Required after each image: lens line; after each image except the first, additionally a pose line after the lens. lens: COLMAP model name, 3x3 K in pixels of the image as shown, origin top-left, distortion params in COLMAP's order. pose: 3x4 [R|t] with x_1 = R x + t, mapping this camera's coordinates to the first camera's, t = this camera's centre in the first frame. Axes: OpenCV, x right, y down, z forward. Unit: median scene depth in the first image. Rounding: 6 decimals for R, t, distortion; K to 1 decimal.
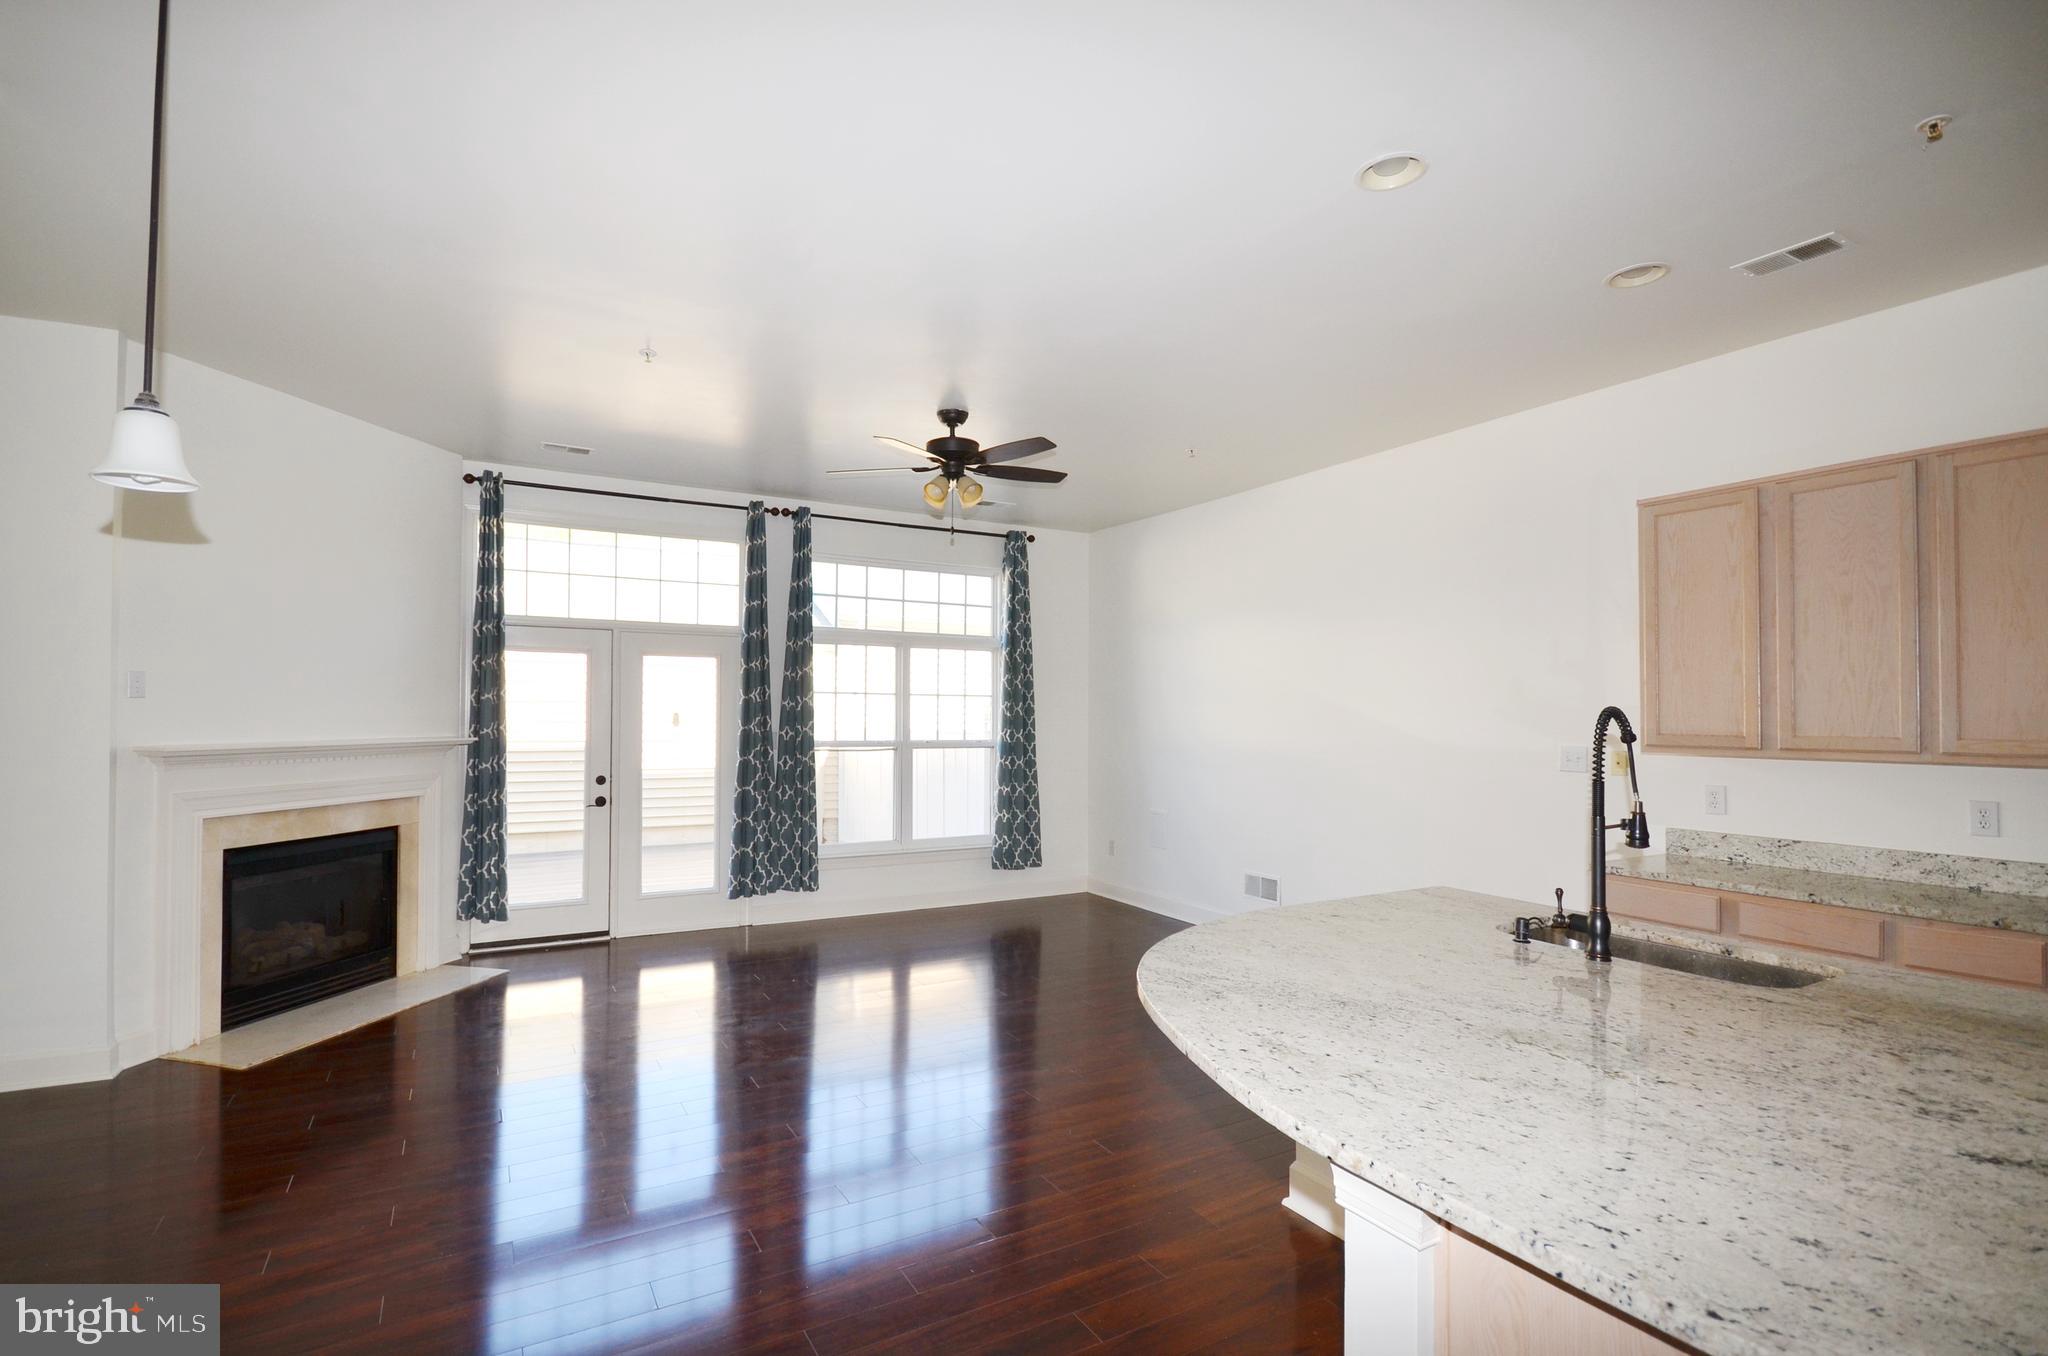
lens RADIAL K [[944.5, 0, 966.3], [0, 944.5, 694.1], [0, 0, 1]] dist [0.001450, -0.007766]
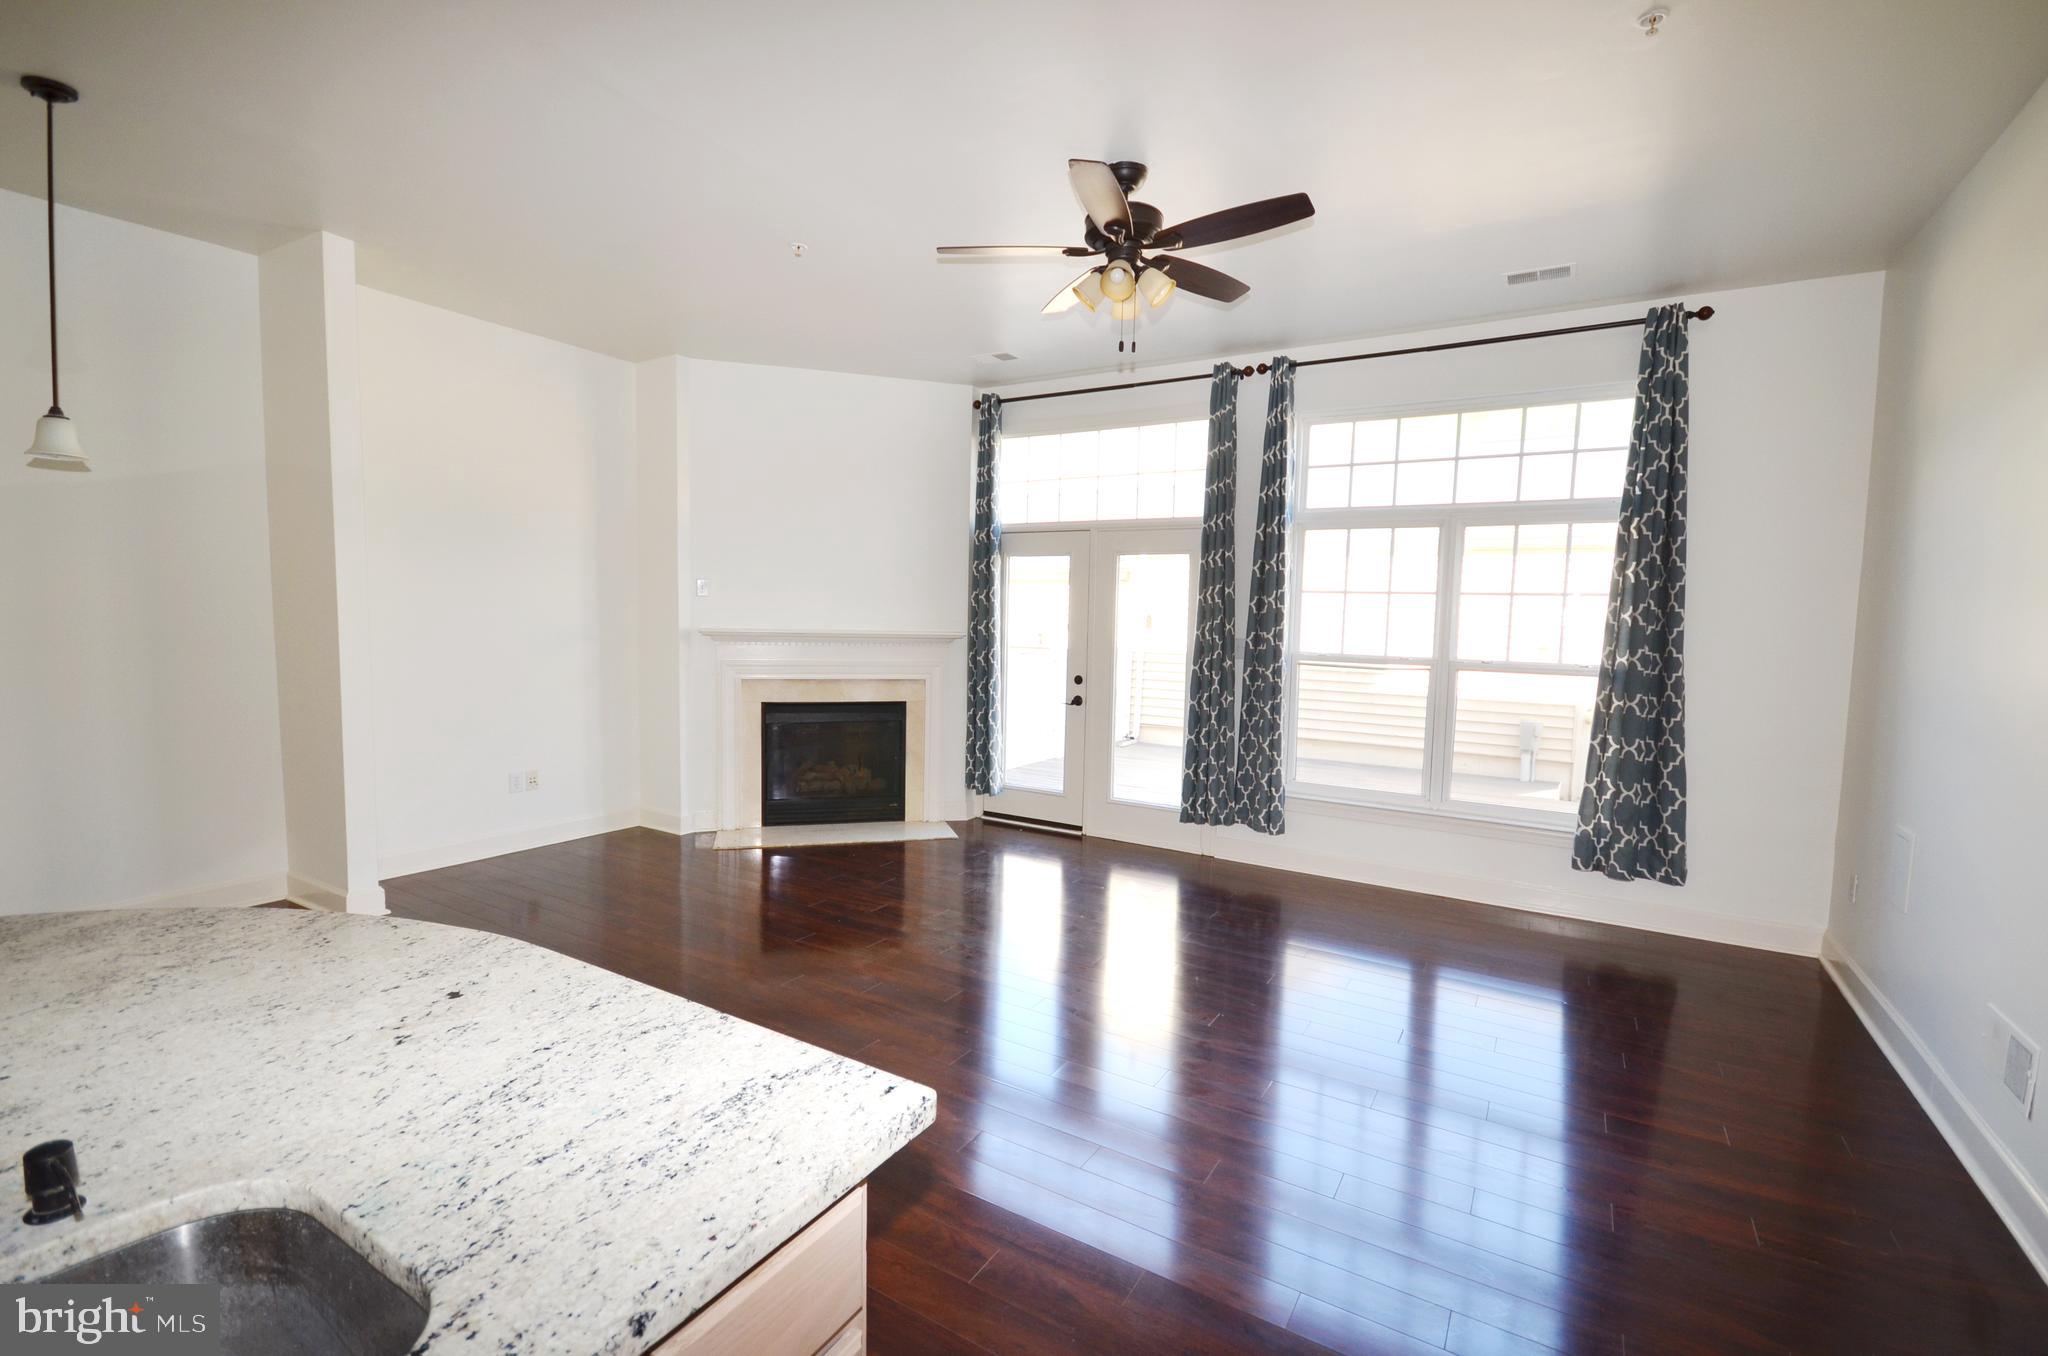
lens RADIAL K [[901.5, 0, 1023.7], [0, 901.5, 685.8], [0, 0, 1]] dist [0.000115, 0.000124]
pose [[0.508919, 0.069633, -0.857993, 0.396381], [-0.005296, 0.996957, 0.077770, 0.020593], [0.860798, -0.035035, 0.507739, 0.428260]]
